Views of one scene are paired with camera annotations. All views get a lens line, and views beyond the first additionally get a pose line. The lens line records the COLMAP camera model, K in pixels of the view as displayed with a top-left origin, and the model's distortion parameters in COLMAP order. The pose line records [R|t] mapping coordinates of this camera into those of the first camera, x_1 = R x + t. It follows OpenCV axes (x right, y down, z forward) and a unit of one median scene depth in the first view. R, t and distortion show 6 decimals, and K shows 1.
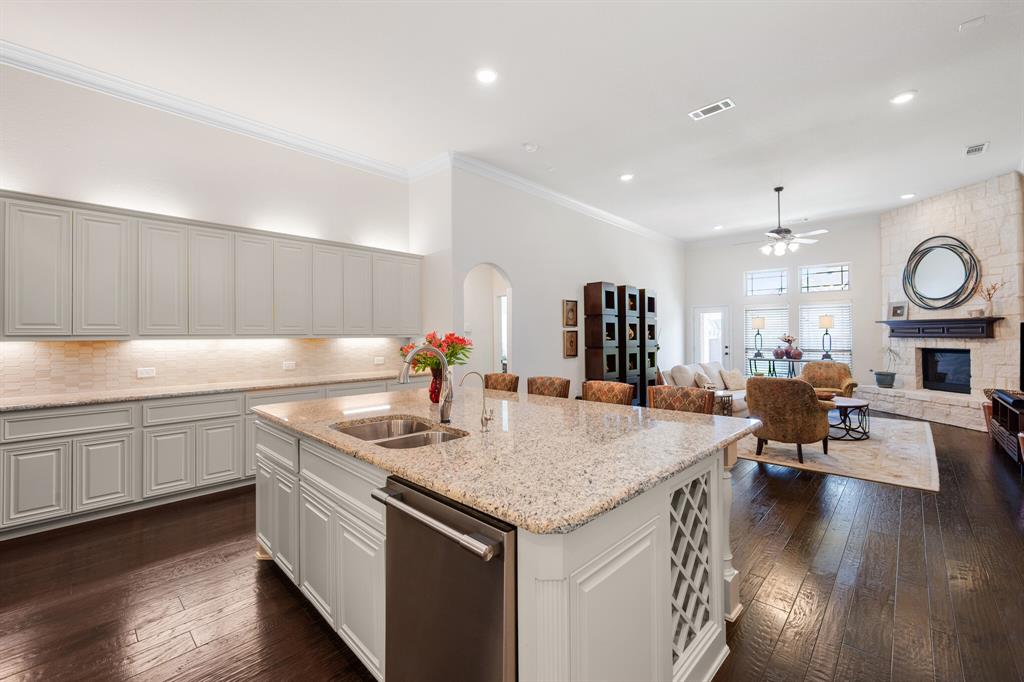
lens RADIAL K [[438.4, 0, 508.0], [0, 438.4, 330.4], [0, 0, 1]] dist [0.003360, 0.000314]
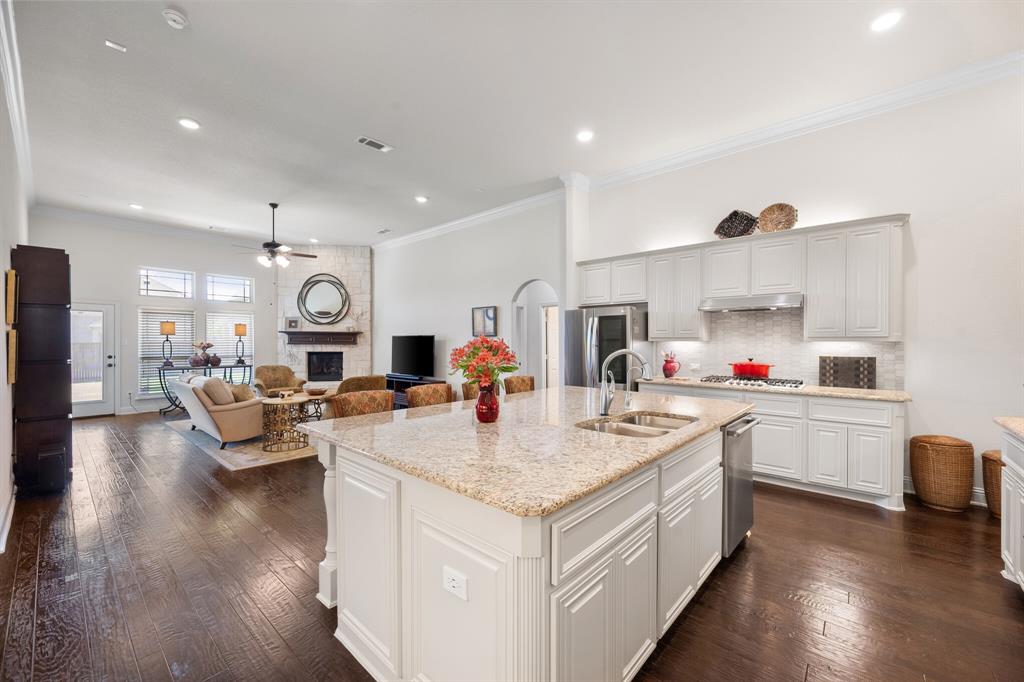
lens RADIAL K [[407.0, 0, 517.4], [0, 407.0, 342.3], [0, 0, 1]] dist [0.002537, 0.000558]
pose [[-0.032368, 0.003853, 0.999469, -0.374725], [-0.015099, 0.999877, -0.004343, 0.006457], [-0.999362, -0.015232, -0.032306, 0.411478]]
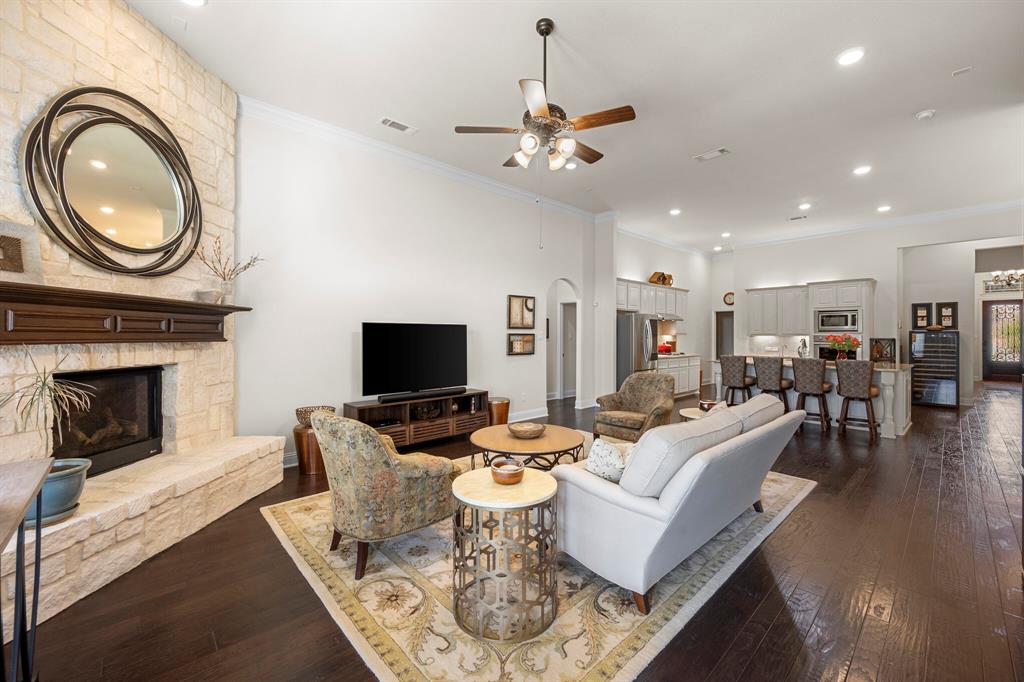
lens RADIAL K [[407.0, 0, 520.3], [0, 407.0, 333.6], [0, 0, 1]] dist [0.002537, 0.000558]
pose [[-0.997407, 0.002976, 0.071909, 0.581787], [0.001540, 0.999799, -0.020014, 0.016981], [-0.071955, -0.019851, -0.997210, 1.366346]]
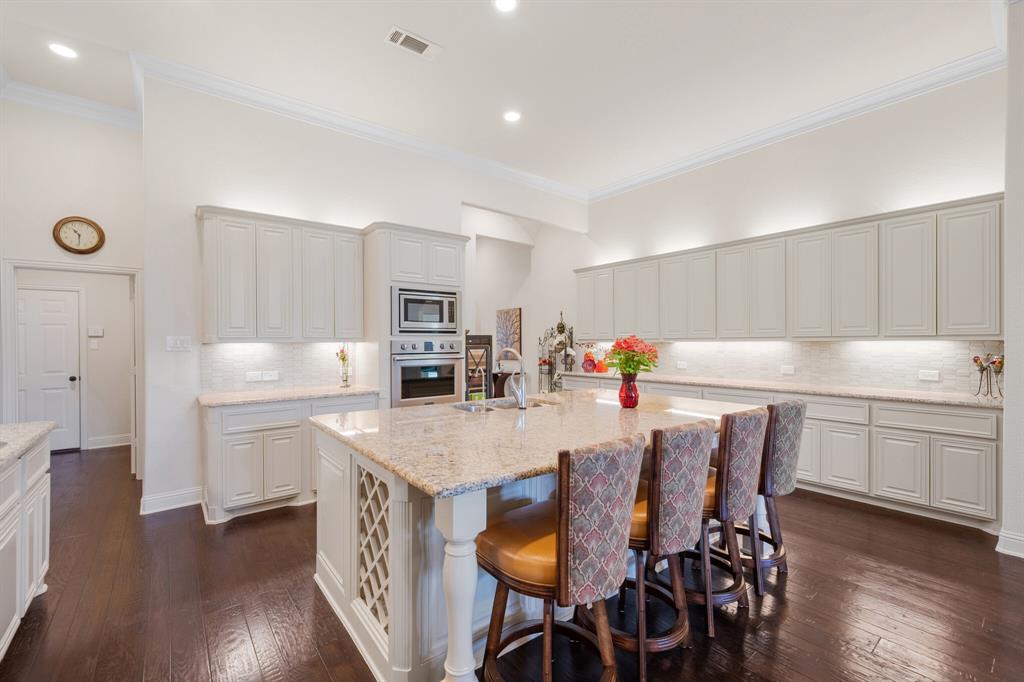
lens RADIAL K [[438.4, 0, 514.5], [0, 438.4, 345.9], [0, 0, 1]] dist [0.003360, 0.000314]
pose [[-0.152394, 0.016781, -0.988177, 0.365828], [0.020961, 0.999686, 0.013744, 0.001908], [0.988098, -0.018619, -0.152698, 0.384909]]
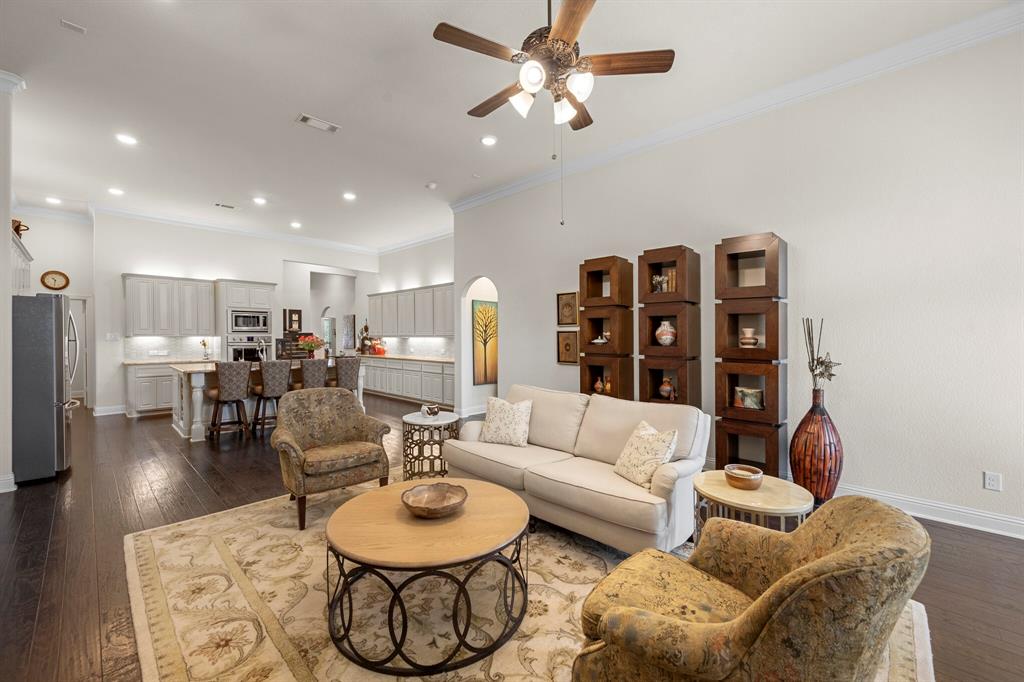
lens RADIAL K [[407.0, 0, 504.4], [0, 407.0, 346.6], [0, 0, 1]] dist [0.002537, 0.000558]
pose [[-0.033948, 0.029930, -0.998975, 0.890781], [0.014167, 0.999465, 0.029463, 0.006447], [0.999323, -0.013152, -0.034354, 0.916636]]
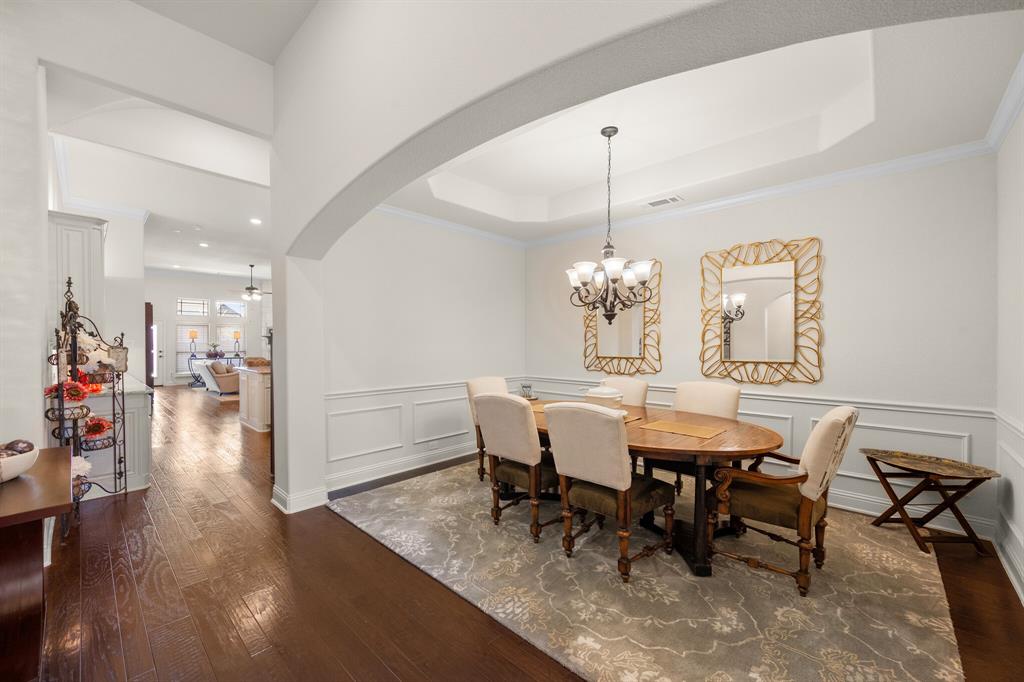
lens RADIAL K [[407.0, 0, 517.3], [0, 407.0, 345.9], [0, 0, 1]] dist [0.002537, 0.000558]
pose [[0.000071, 0.000174, 1.000000, -1.085909], [-0.017932, 0.999839, -0.000173, 0.003181], [-0.999839, -0.017931, 0.000074, -0.145163]]
